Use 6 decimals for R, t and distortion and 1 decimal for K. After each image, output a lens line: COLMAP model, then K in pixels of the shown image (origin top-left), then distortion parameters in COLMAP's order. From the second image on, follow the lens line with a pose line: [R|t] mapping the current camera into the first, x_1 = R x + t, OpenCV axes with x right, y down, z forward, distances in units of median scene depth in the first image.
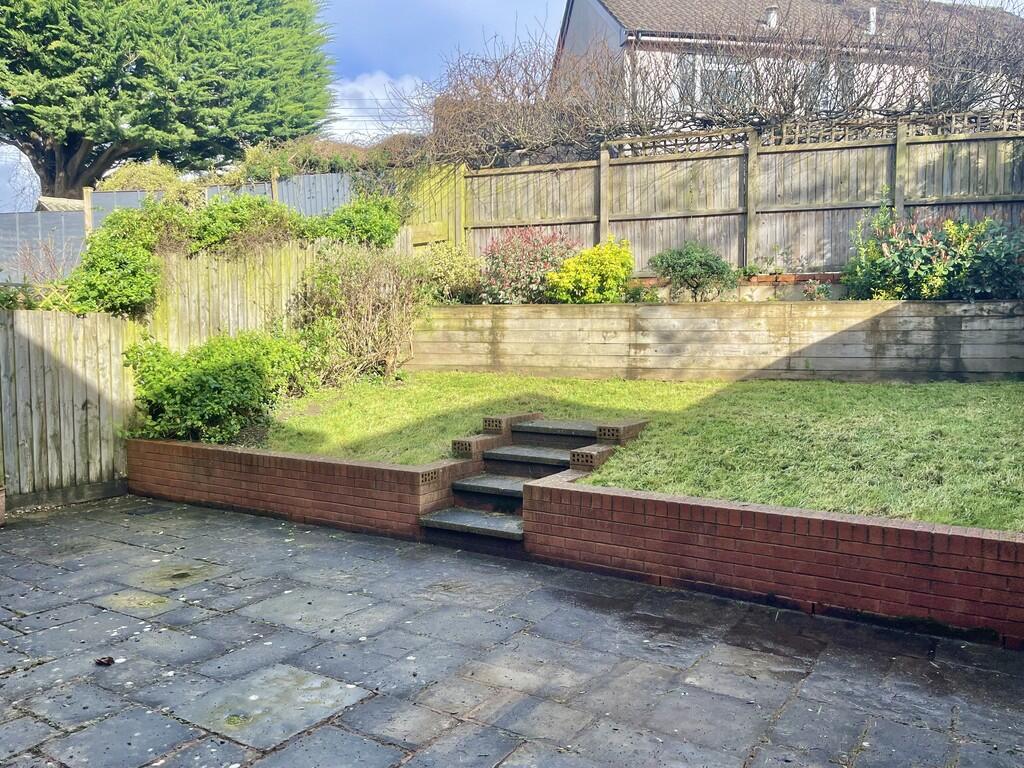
lens RADIAL K [[786.8, 0, 511.2], [0, 786.8, 382.4], [0, 0, 1]] dist [0.030631, -0.000638]
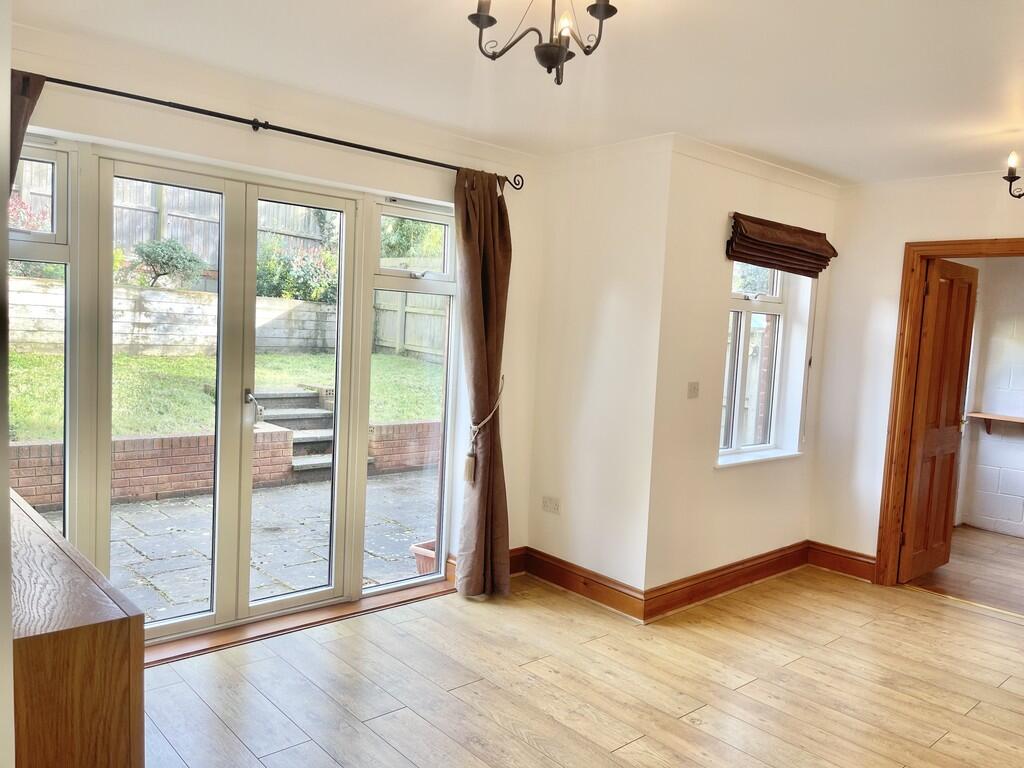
lens RADIAL K [[780.4, 0, 512.5], [0, 780.4, 385.0], [0, 0, 1]] dist [0.007158, -0.012868]
pose [[0.273980, -0.050343, 0.960417, -0.824539], [0.008452, 0.998716, 0.049939, -0.012834], [-0.961698, -0.005565, 0.274054, 0.202051]]
